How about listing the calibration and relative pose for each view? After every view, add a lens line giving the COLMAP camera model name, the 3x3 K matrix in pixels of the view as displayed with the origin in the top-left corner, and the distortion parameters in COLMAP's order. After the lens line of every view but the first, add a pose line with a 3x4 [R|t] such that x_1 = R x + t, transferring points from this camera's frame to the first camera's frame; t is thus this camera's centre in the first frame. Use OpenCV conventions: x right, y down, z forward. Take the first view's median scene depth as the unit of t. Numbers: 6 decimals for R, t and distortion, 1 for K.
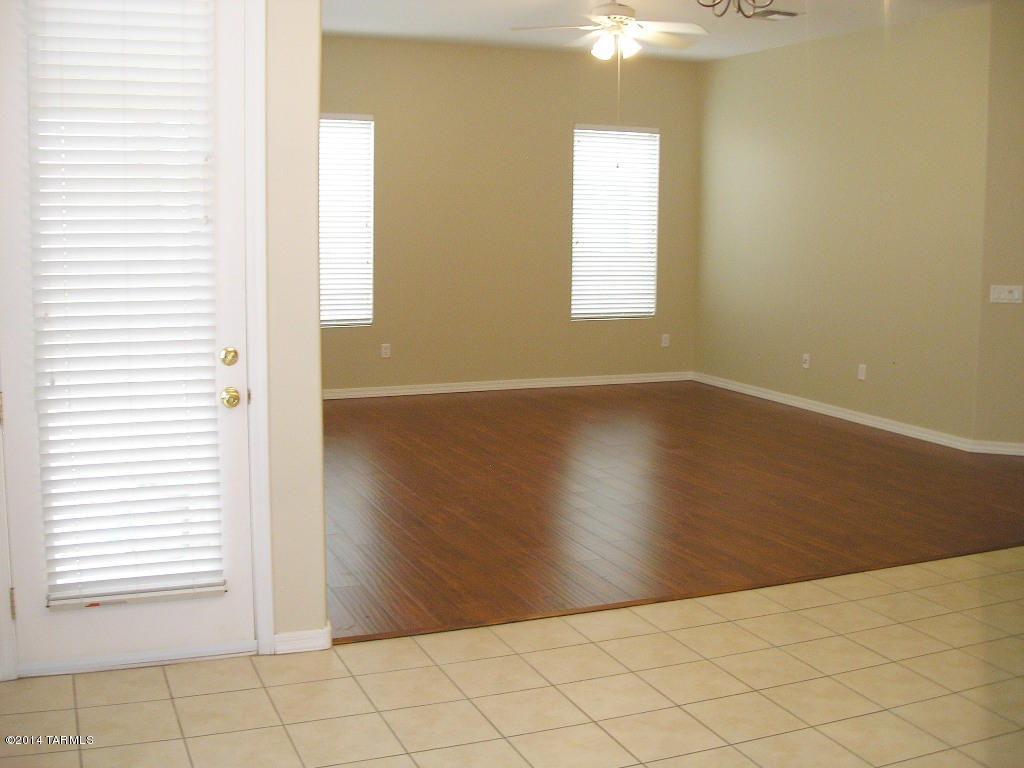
lens RADIAL K [[1143.6, 0, 512.0], [0, 1143.6, 384.0], [0, 0, 1]] dist [-0.207300, 0.155503]
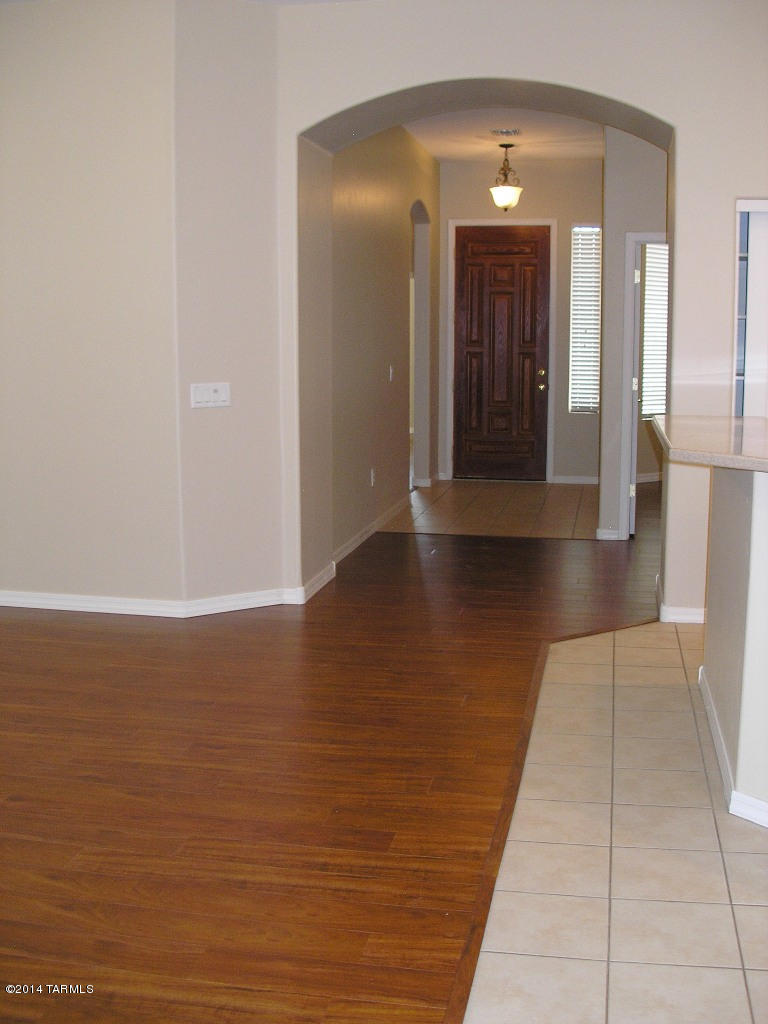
lens RADIAL K [[1143.6, 0, 440.2], [0, 1143.6, 512.4], [0, 0, 1]] dist [-0.207300, 0.155503]
pose [[0.542374, -0.133471, 0.829468, -0.074257], [0.121086, 0.989410, 0.080031, -0.035318], [-0.831366, 0.057030, 0.552792, 0.356653]]
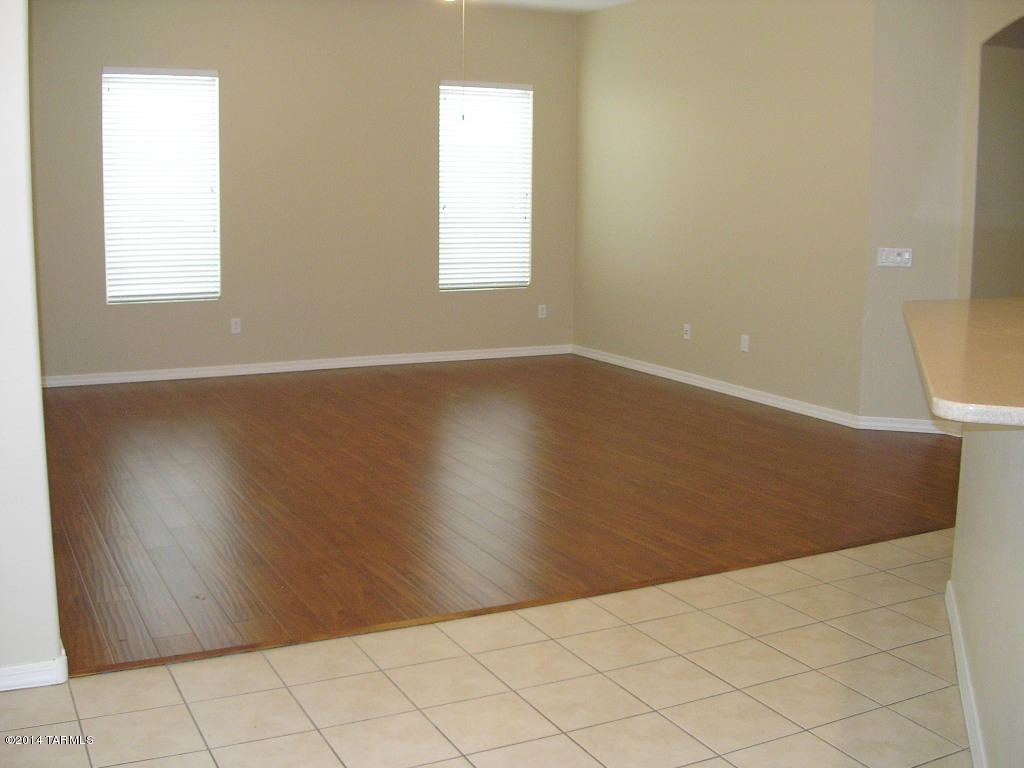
lens RADIAL K [[1143.6, 0, 512.0], [0, 1143.6, 384.0], [0, 0, 1]] dist [-0.207300, 0.155503]
pose [[0.997318, -0.013952, 0.071842, 0.046966], [0.012346, 0.999665, 0.022749, -0.000434], [-0.072136, -0.021801, 0.997157, 0.070154]]
